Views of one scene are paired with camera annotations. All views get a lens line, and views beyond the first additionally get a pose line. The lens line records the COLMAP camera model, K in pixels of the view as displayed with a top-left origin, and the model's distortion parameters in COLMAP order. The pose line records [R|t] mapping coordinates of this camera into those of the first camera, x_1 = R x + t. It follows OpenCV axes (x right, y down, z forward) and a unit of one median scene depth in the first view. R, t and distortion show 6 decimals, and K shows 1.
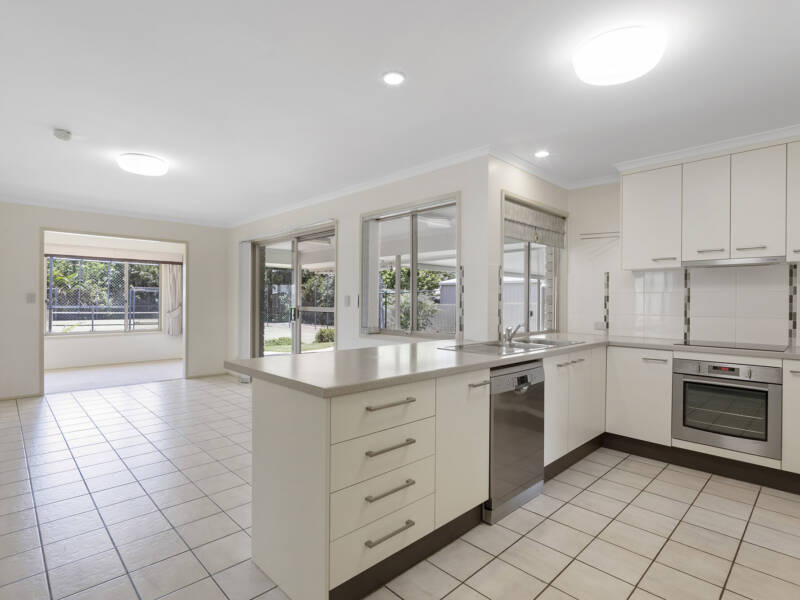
lens RADIAL K [[411.9, 0, 400.0], [0, 411.9, 300.0], [0, 0, 1]] dist [0.001039, -0.000105]
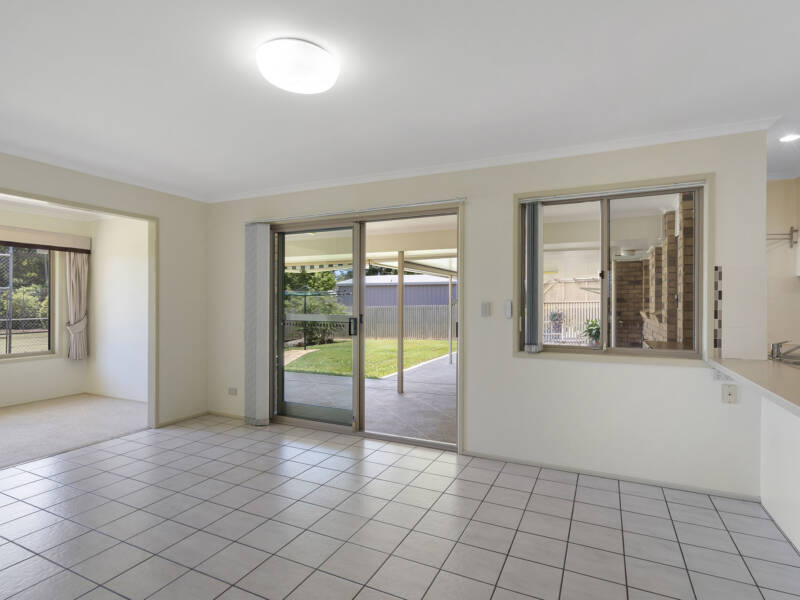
lens RADIAL K [[429.6, 0, 400.0], [0, 429.6, 300.0], [0, 0, 1]] dist [0.002507, 0.000922]
pose [[0.942313, -0.001460, 0.334729, -0.286325], [0.002615, 0.999992, -0.002999, -0.006223], [-0.334722, 0.003701, 0.942310, 0.167626]]
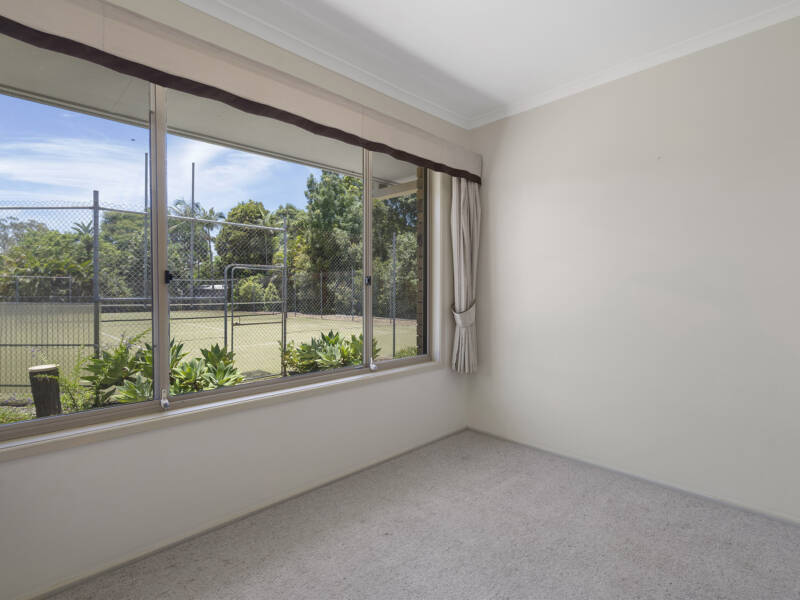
lens RADIAL K [[411.9, 0, 400.0], [0, 411.9, 300.0], [0, 0, 1]] dist [0.001039, -0.000105]
pose [[0.999933, -0.006727, -0.009404, -0.598971], [0.006970, 0.999637, 0.026026, 0.009810], [0.009226, -0.026090, 0.999617, 0.623351]]
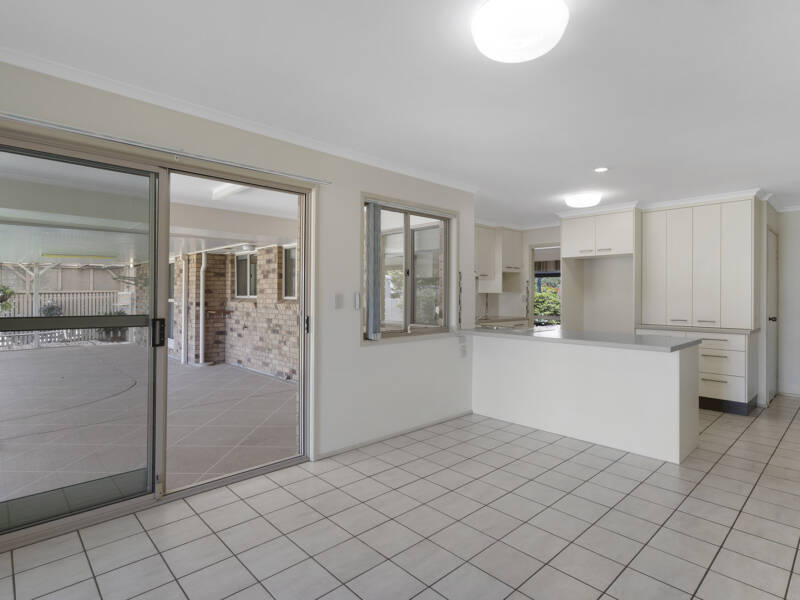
lens RADIAL K [[420.3, 0, 400.0], [0, 420.3, 300.0], [0, 0, 1]] dist [0.002911, 0.000457]
pose [[0.055686, -0.019017, 0.998267, -0.459453], [-0.004641, 0.999803, 0.019305, -0.007988], [-0.998438, -0.005708, 0.055586, 0.446156]]
